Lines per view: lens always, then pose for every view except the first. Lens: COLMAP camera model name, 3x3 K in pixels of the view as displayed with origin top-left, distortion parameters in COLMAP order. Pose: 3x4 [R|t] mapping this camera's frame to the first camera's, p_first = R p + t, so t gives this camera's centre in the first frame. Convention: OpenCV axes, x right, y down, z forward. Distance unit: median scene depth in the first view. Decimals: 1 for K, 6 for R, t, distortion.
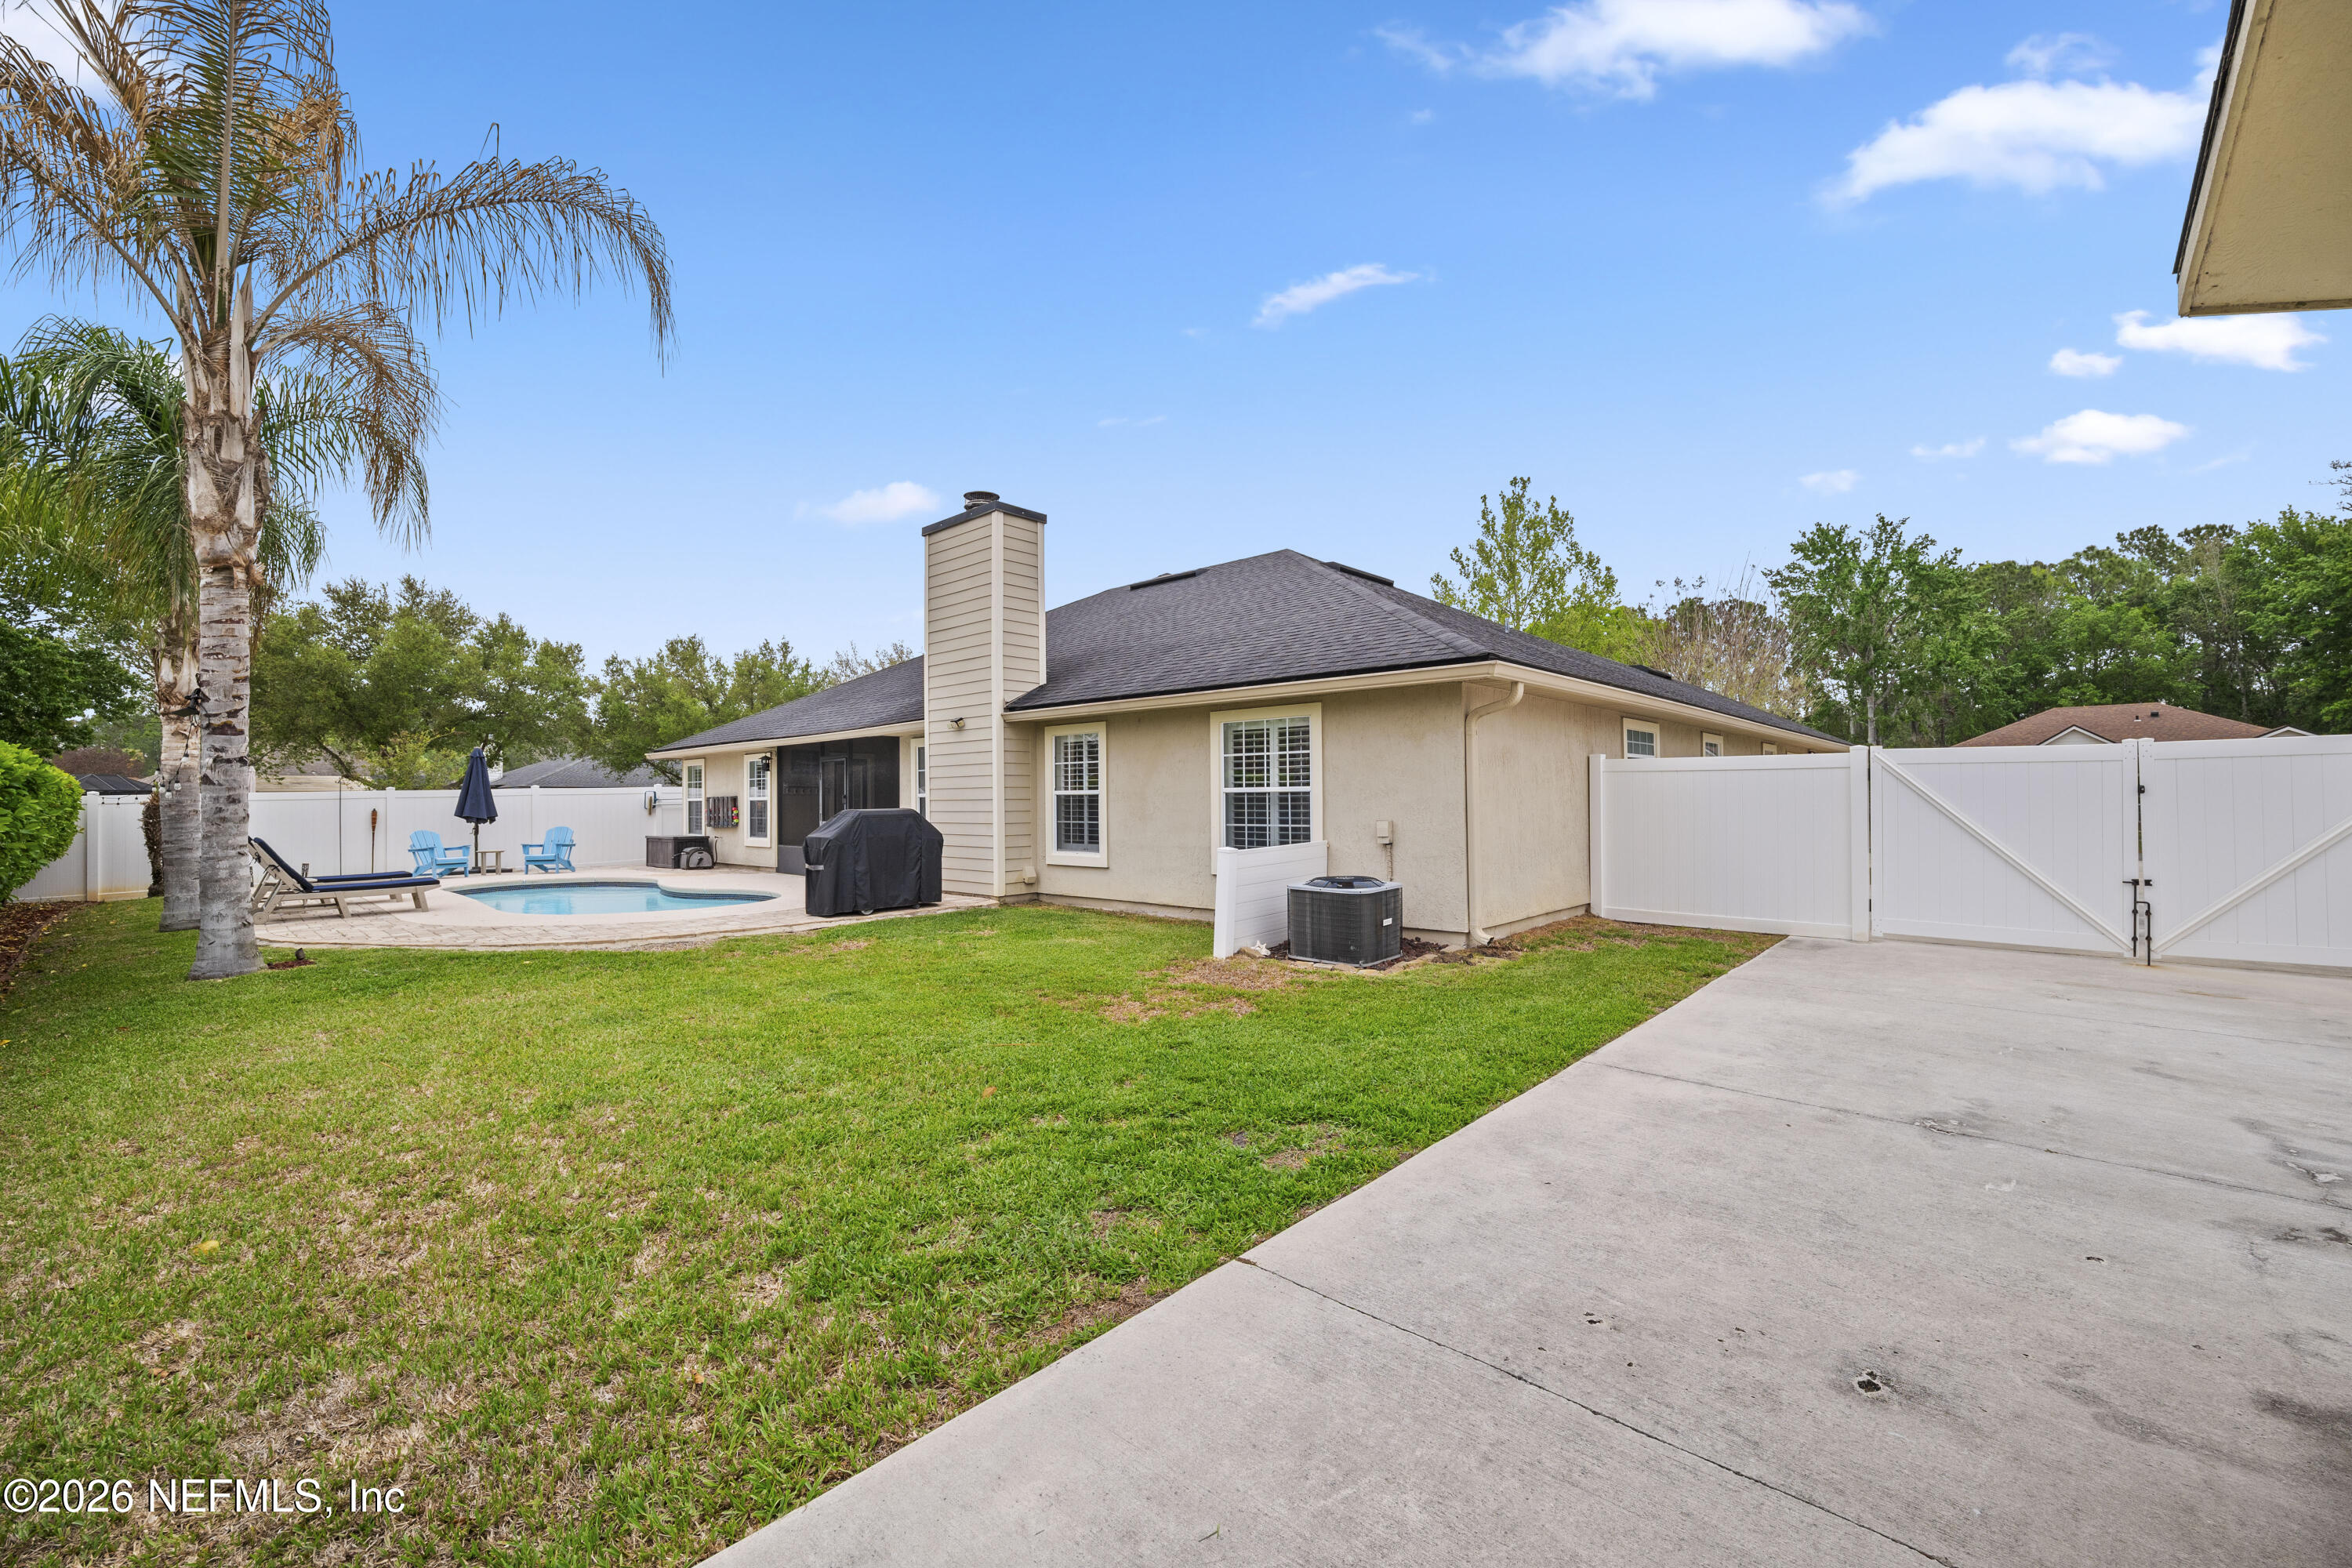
lens RADIAL K [[943.7, 0, 1176.0], [0, 943.7, 784.0], [0, 0, 1]] dist [-0.003505, -0.000284]
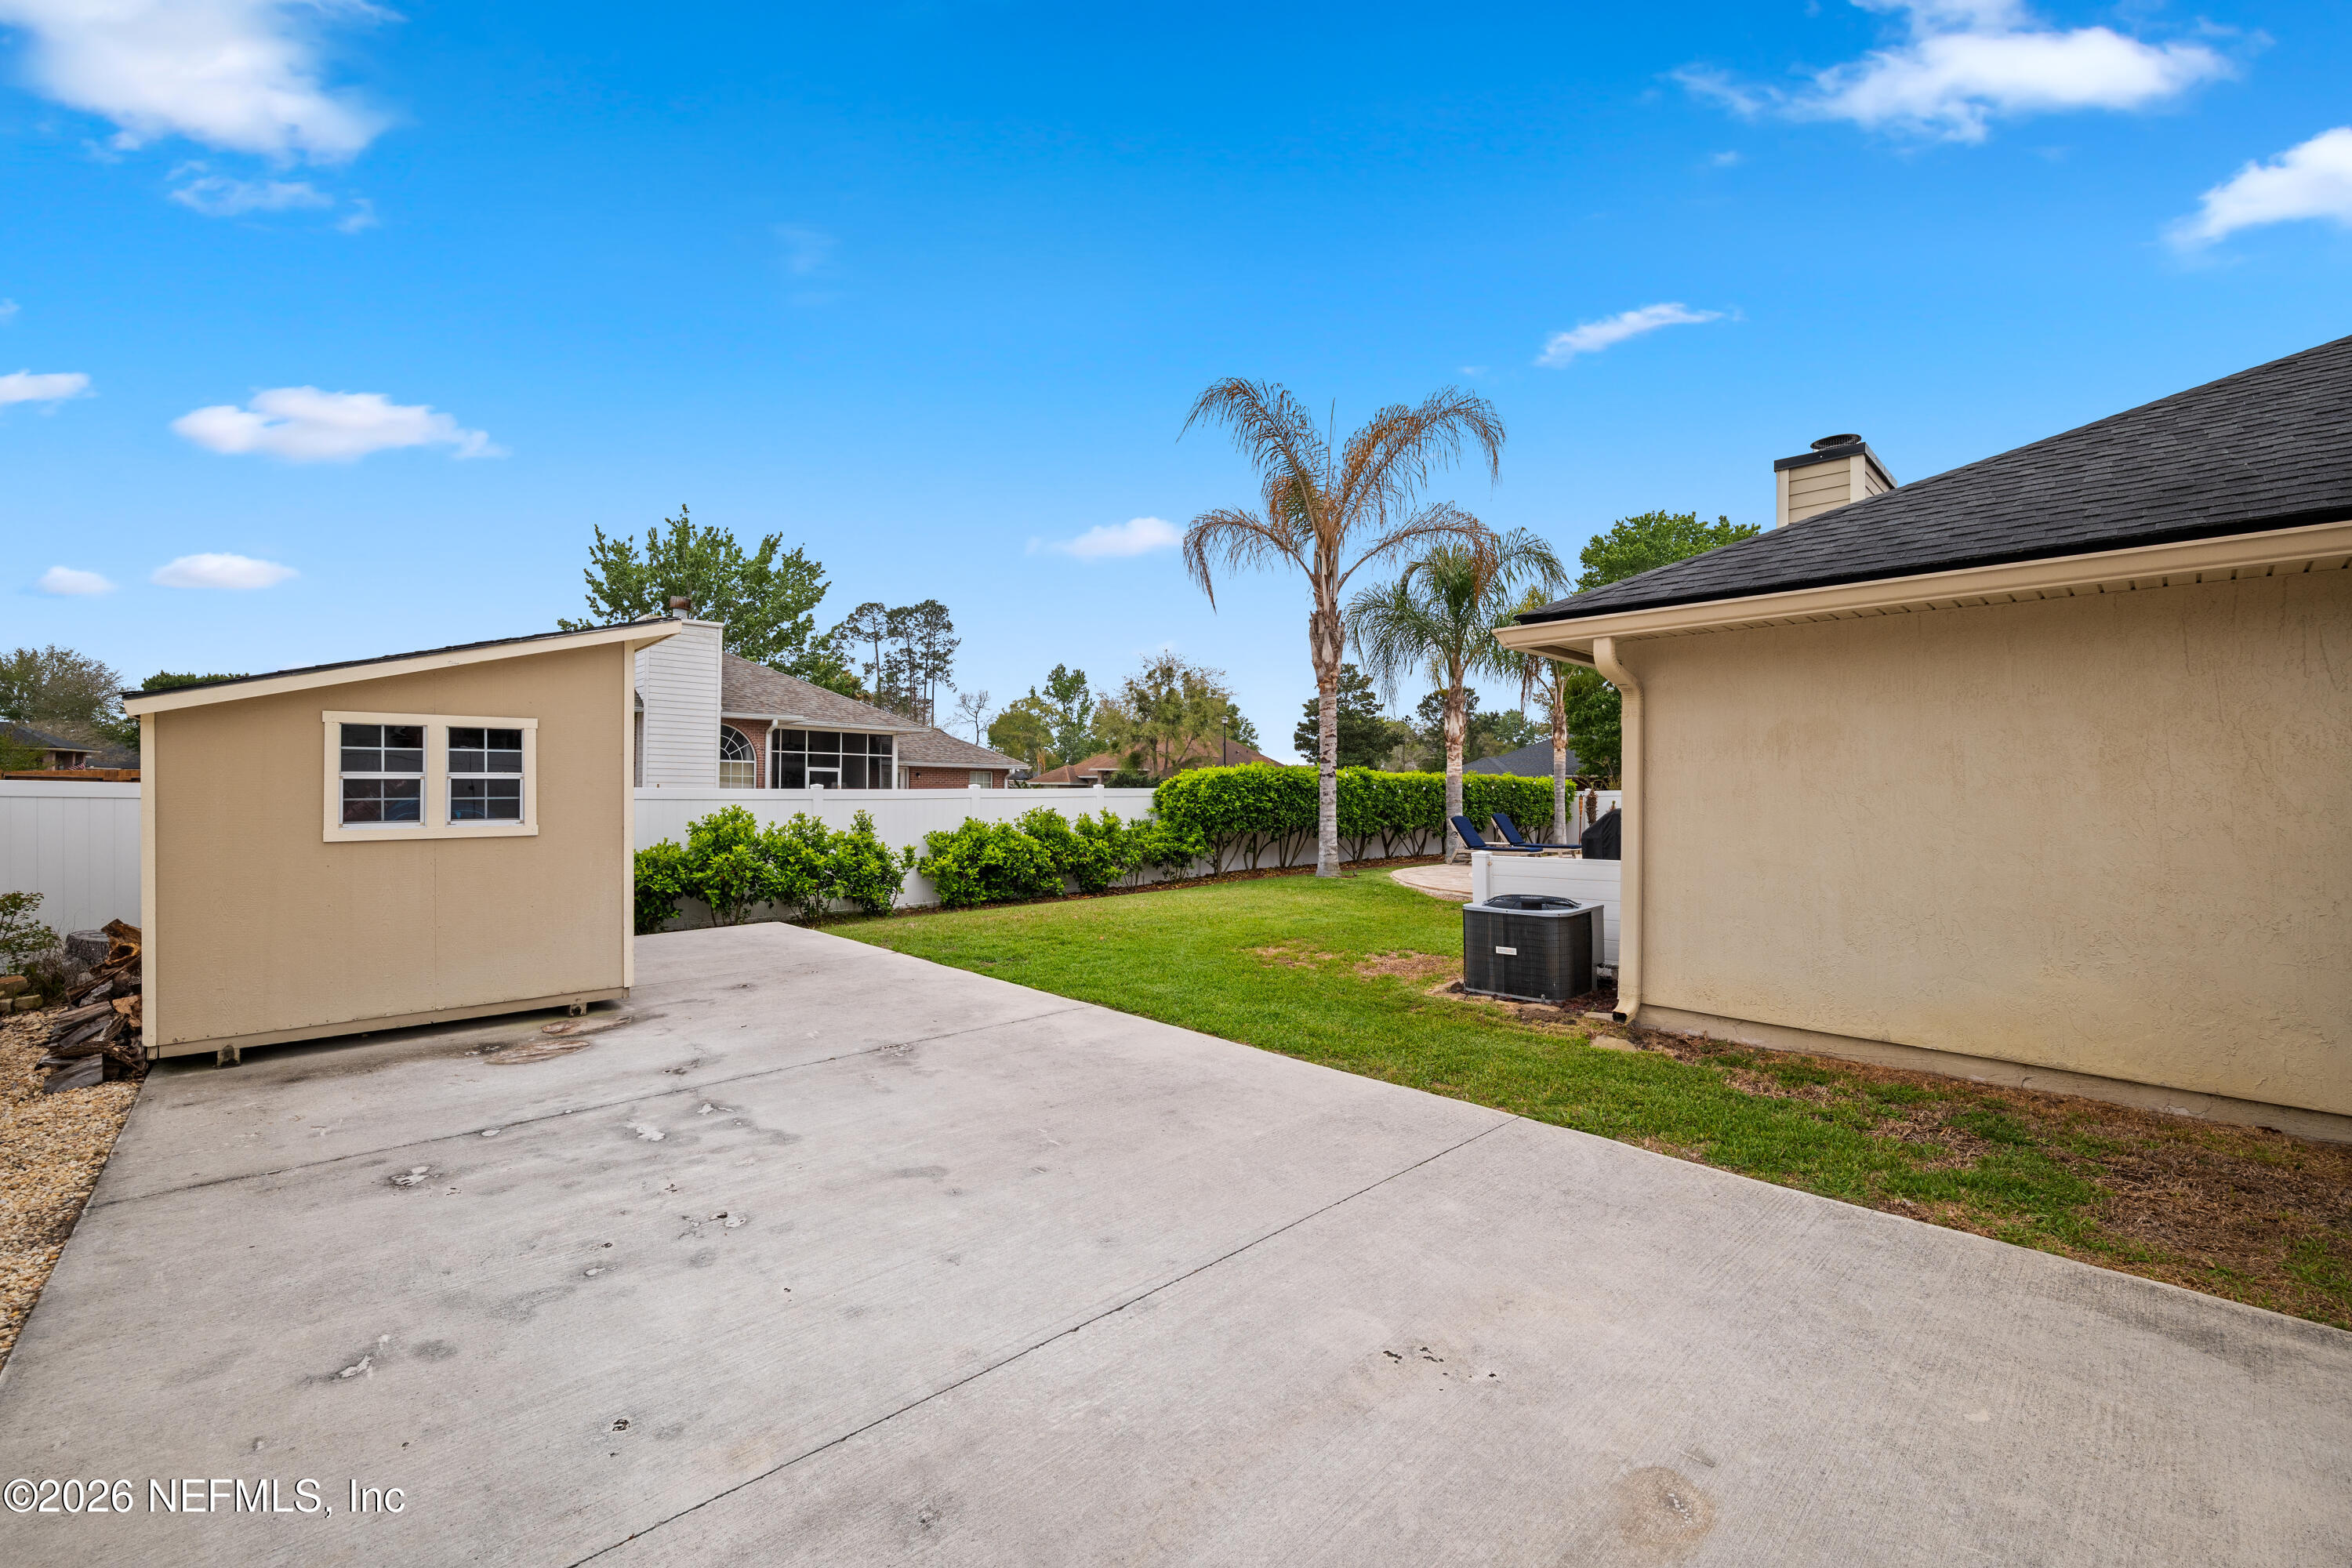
lens RADIAL K [[965.0, 0, 1202.3], [0, 965.0, 776.3], [0, 0, 1]] dist [0.001442, 0.000228]
pose [[-0.056384, -0.004261, -0.998400, 2.252843], [0.007252, 0.999963, -0.004677, -0.016724], [0.998383, -0.007504, -0.056351, 1.577582]]
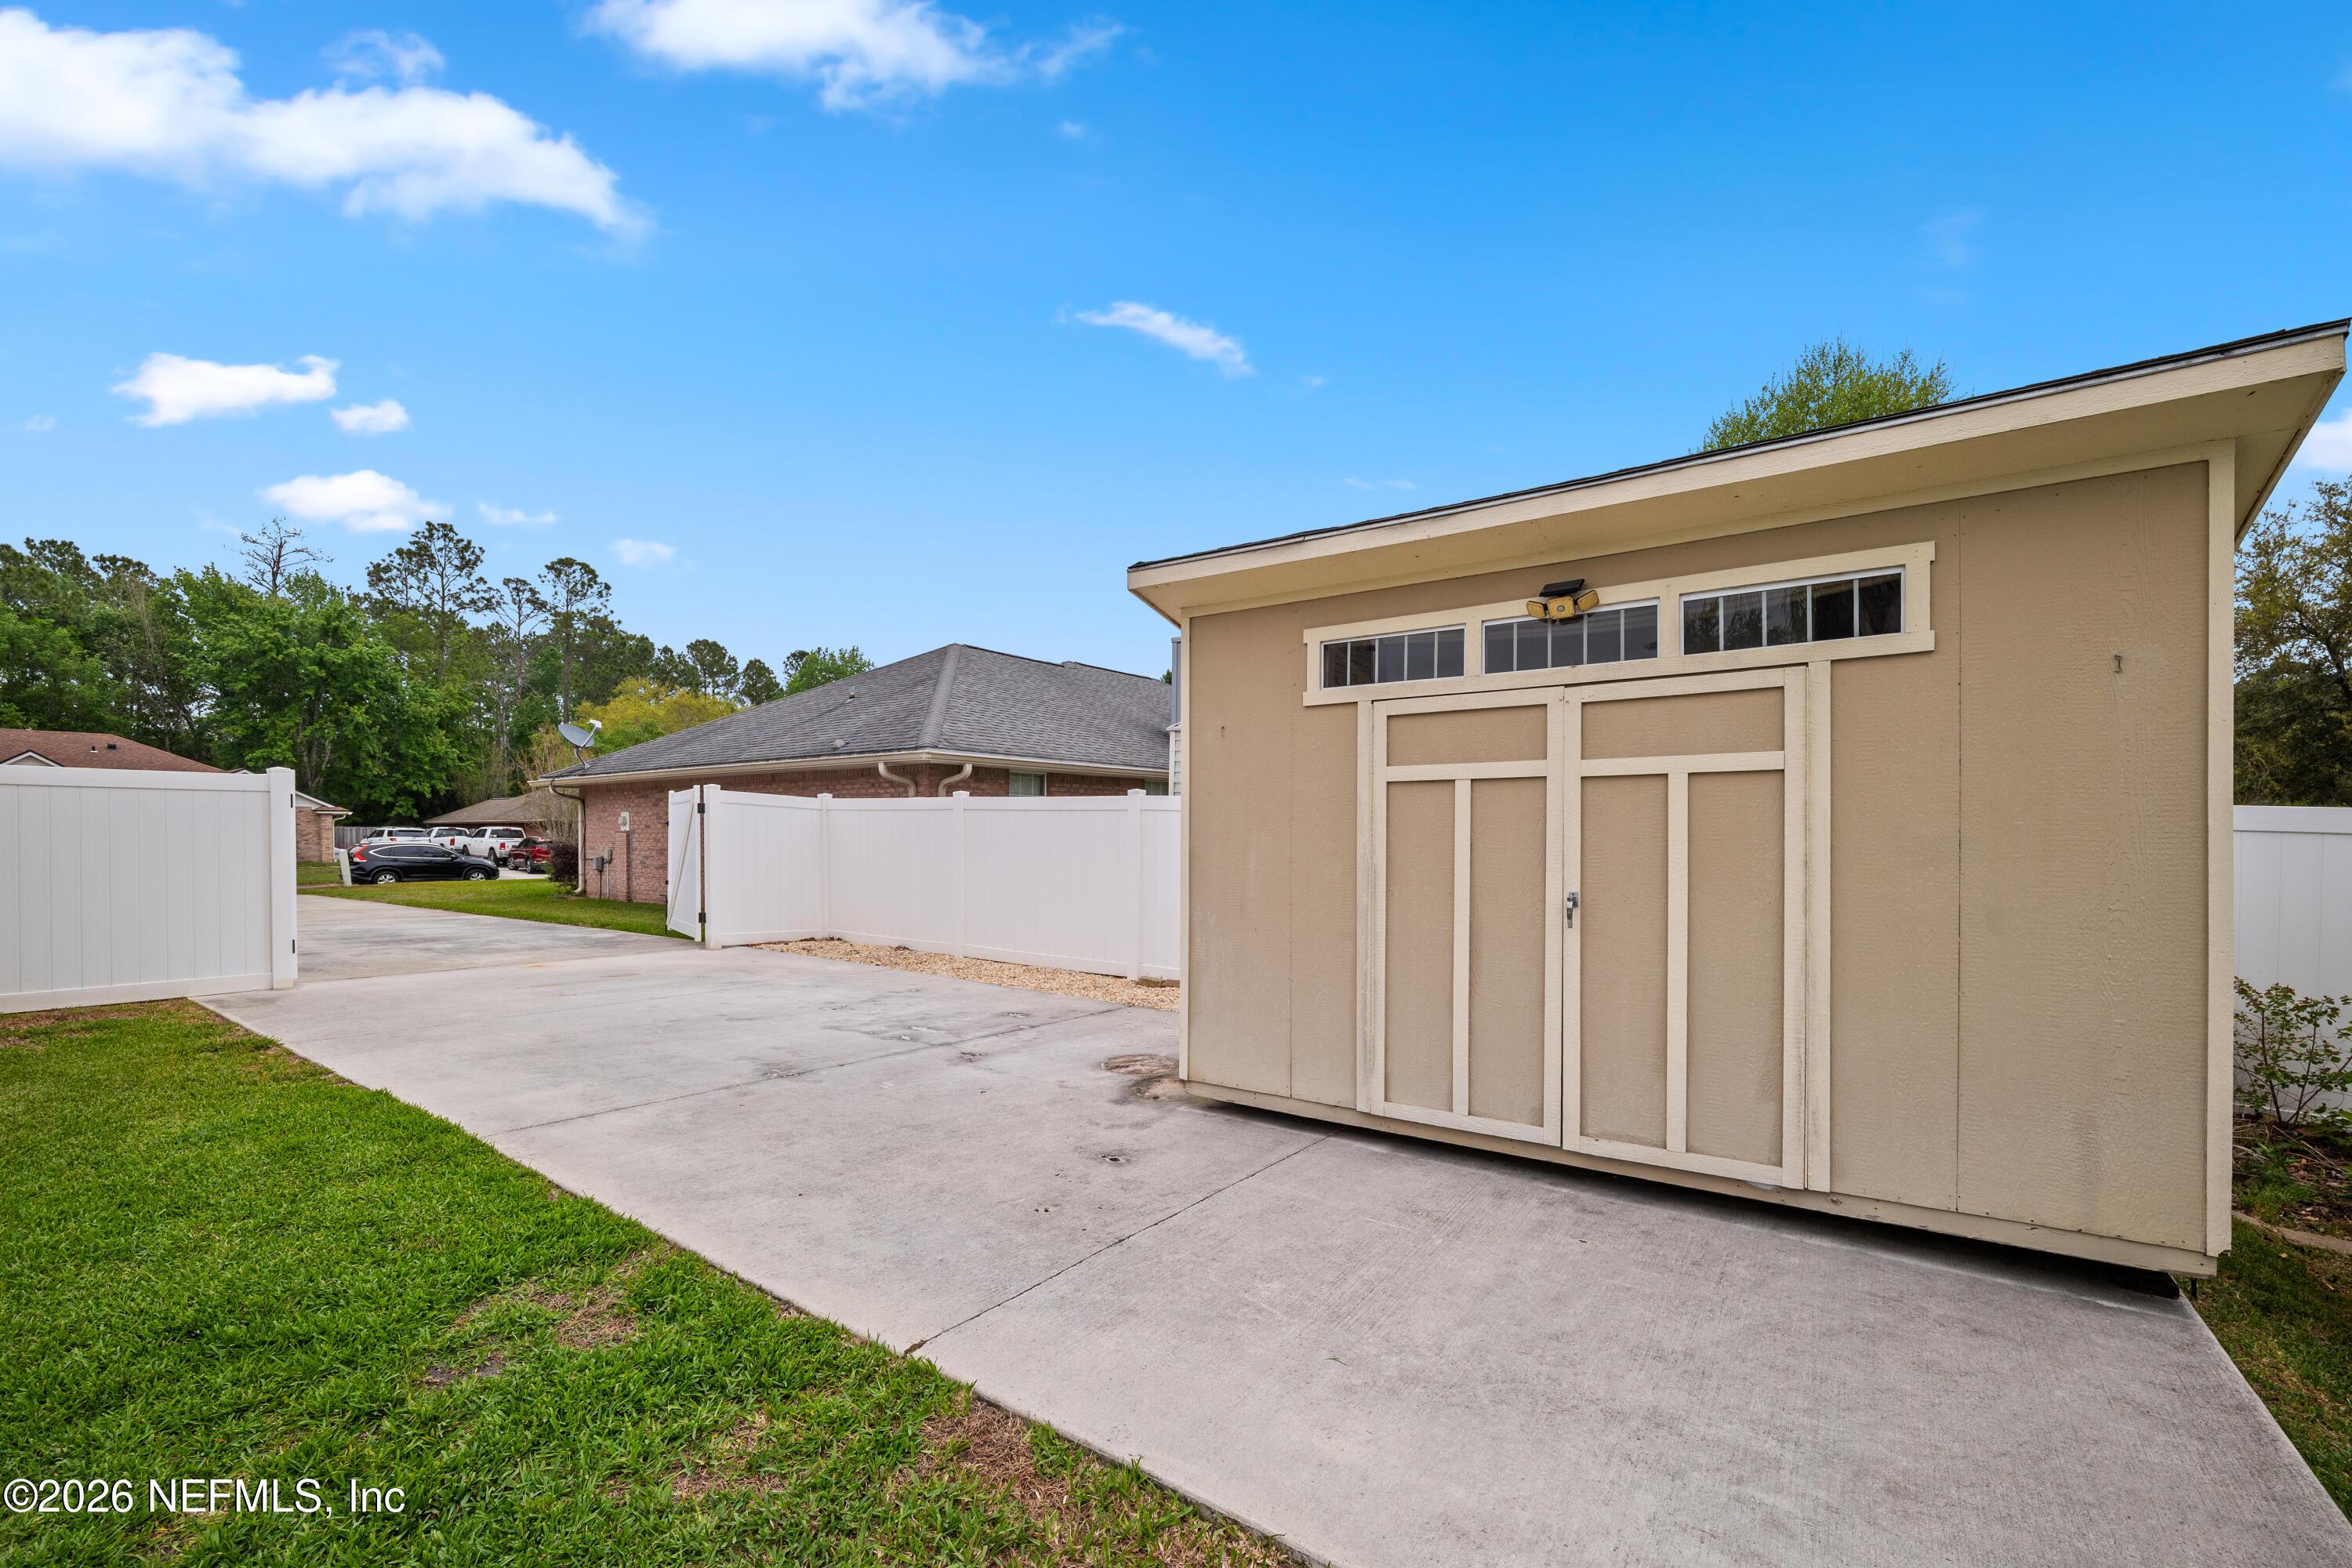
lens RADIAL K [[975.6, 0, 1158.3], [0, 975.6, 836.9], [0, 0, 1]] dist [-0.002447, -0.000161]
pose [[-0.101389, 0.002787, 0.994843, -0.611837], [-0.018310, 0.999821, -0.004667, 0.032160], [-0.994678, -0.018688, -0.101320, 0.647080]]
